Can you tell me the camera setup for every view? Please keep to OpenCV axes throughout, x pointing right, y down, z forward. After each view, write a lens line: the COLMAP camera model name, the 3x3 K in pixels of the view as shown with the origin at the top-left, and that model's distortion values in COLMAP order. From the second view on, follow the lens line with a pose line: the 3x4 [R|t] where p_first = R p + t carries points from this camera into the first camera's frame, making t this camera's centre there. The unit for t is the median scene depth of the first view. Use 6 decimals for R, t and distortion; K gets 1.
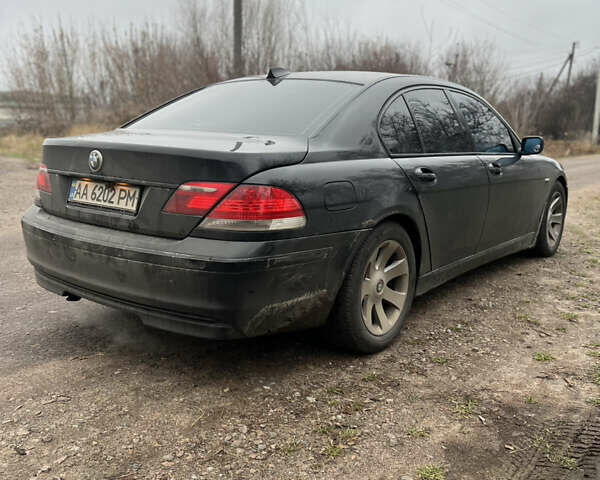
lens RADIAL K [[612.6, 0, 289.6], [0, 612.6, 239.6], [0, 0, 1]] dist [0.138991, -0.314430]
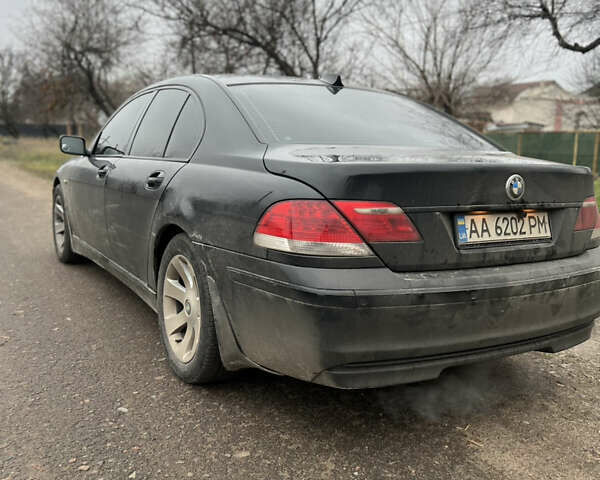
lens RADIAL K [[612.6, 0, 289.6], [0, 612.6, 239.6], [0, 0, 1]] dist [0.138991, -0.314430]
pose [[0.343132, -0.154422, 0.926507, -1.210022], [0.144766, 0.983302, 0.110274, -0.195229], [-0.928064, 0.096288, 0.359757, 0.994253]]
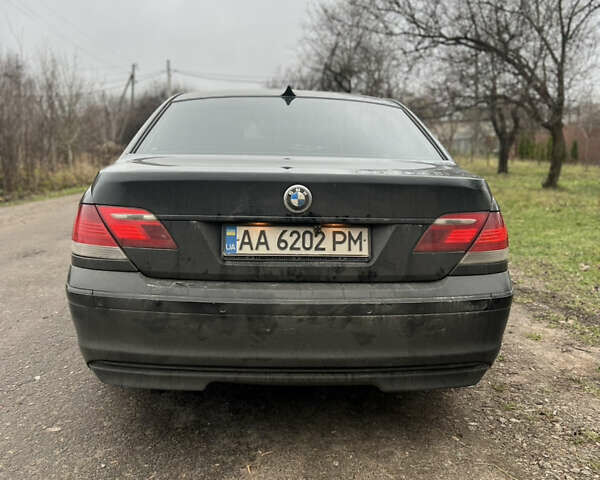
lens RADIAL K [[612.6, 0, 289.6], [0, 612.6, 239.6], [0, 0, 1]] dist [0.138991, -0.314430]
pose [[0.749716, -0.104024, 0.653532, -0.830767], [0.119841, 0.992581, 0.020512, -0.093677], [-0.650817, 0.062942, 0.756621, 0.434138]]
